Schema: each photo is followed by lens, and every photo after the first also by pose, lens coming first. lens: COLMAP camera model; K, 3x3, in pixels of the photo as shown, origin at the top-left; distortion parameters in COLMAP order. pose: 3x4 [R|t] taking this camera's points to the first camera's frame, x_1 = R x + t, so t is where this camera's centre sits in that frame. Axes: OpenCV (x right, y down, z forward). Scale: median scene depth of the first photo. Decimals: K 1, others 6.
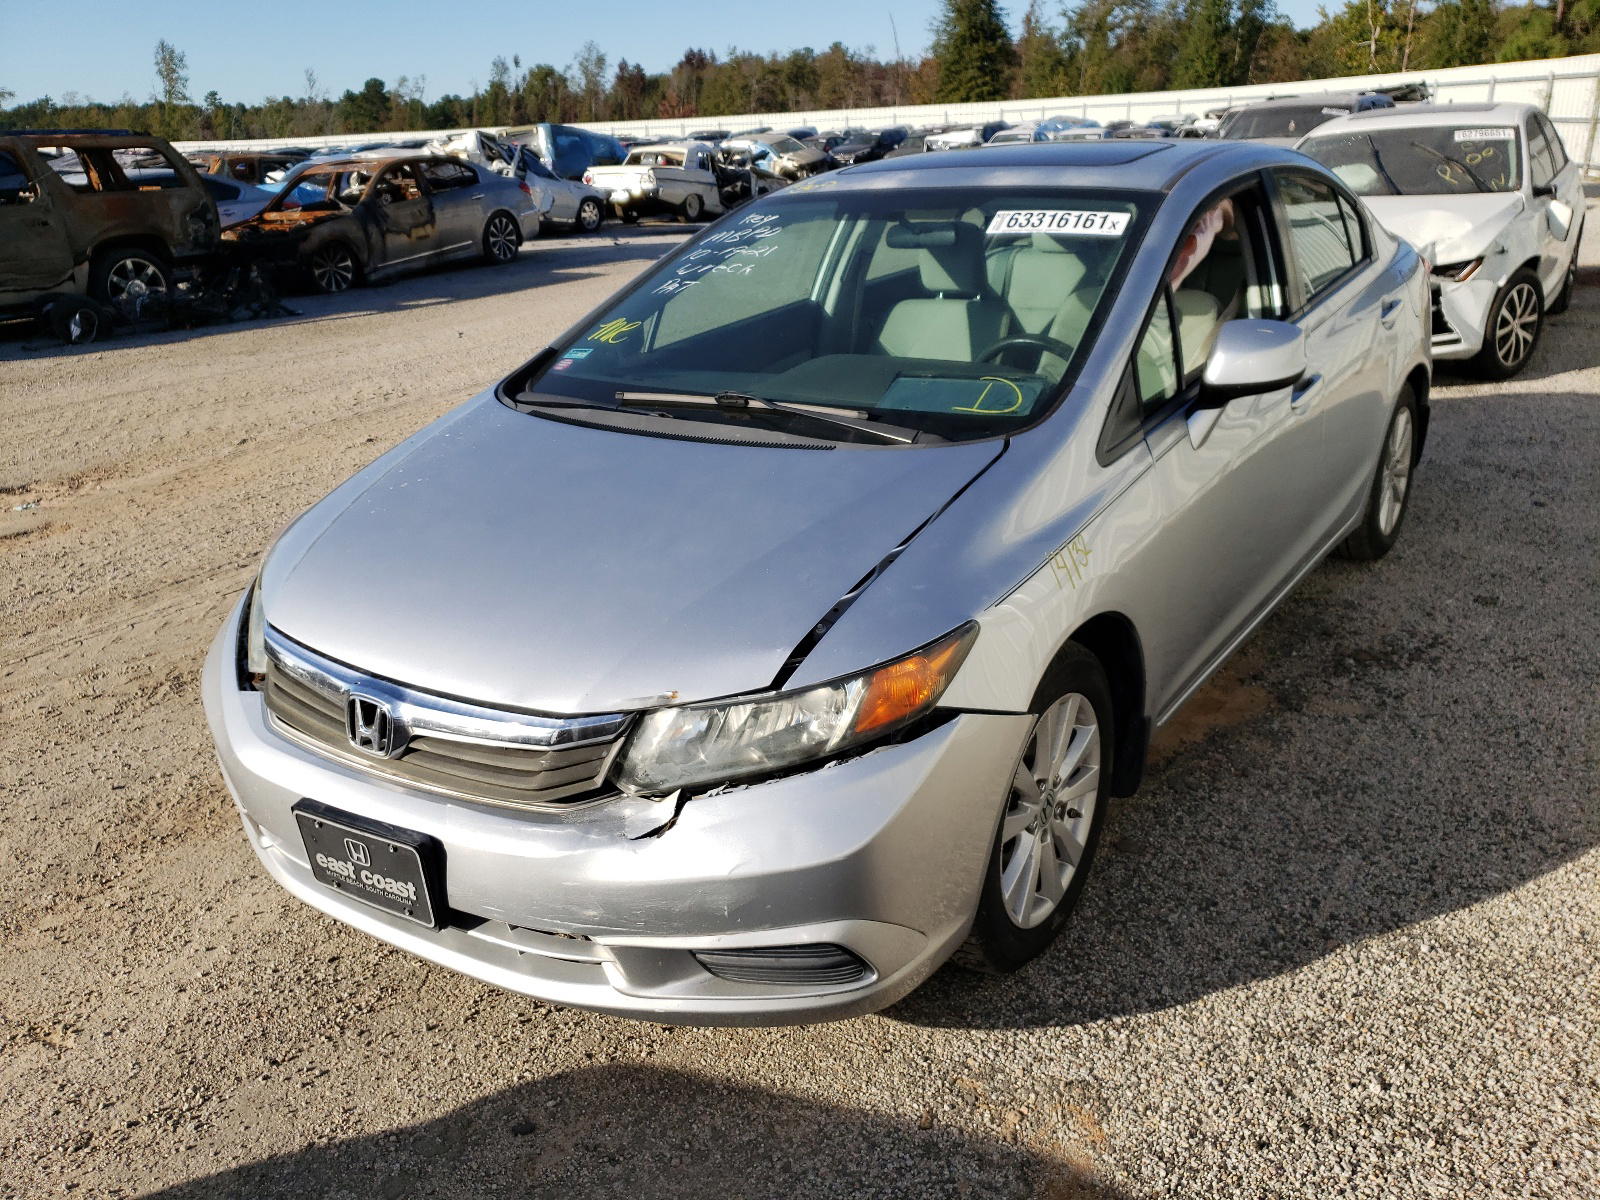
lens RADIAL K [[1251.0, 0, 800.0], [0, 1251.0, 600.0], [0, 0, 1]] dist [-0.056094, 0.102766]
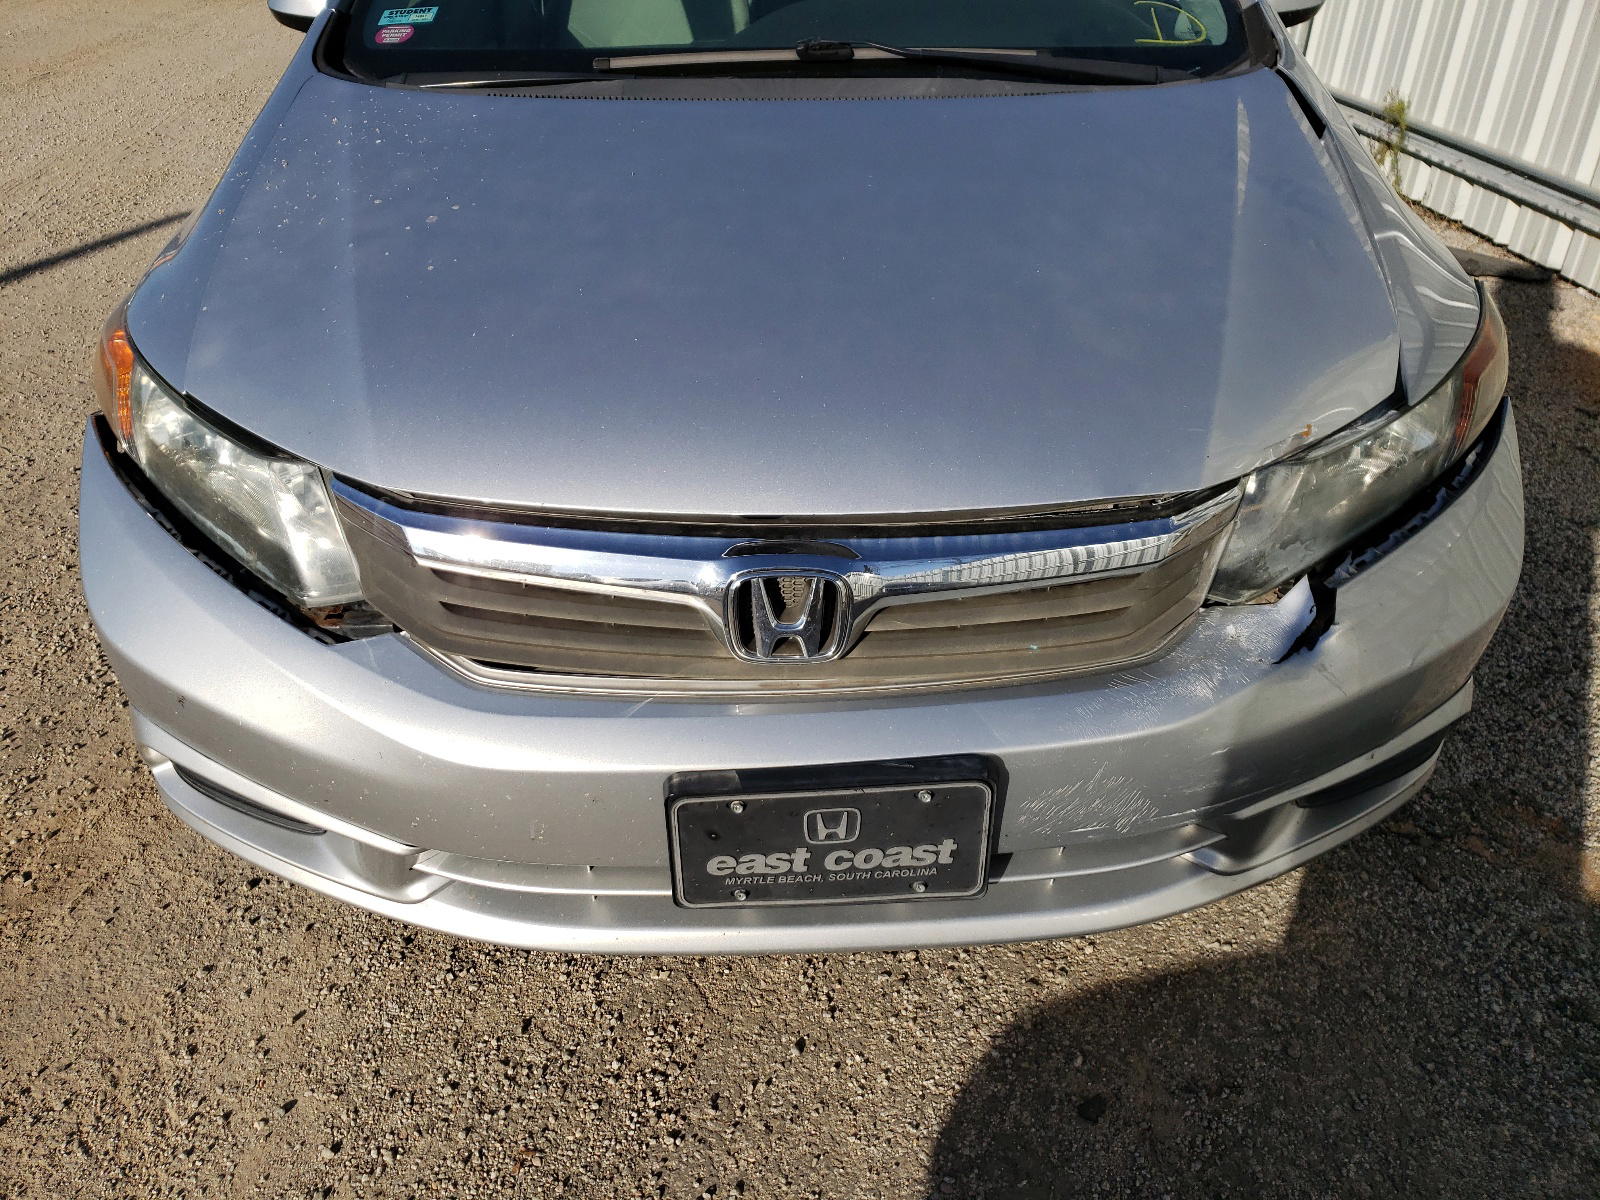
lens RADIAL K [[1251.0, 0, 800.0], [0, 1251.0, 600.0], [0, 0, 1]] dist [-0.056094, 0.102766]
pose [[0.834706, -0.255578, 0.487797, -0.534329], [0.164545, 0.961067, 0.221981, -0.026696], [-0.525539, -0.105024, 0.844262, 0.447195]]
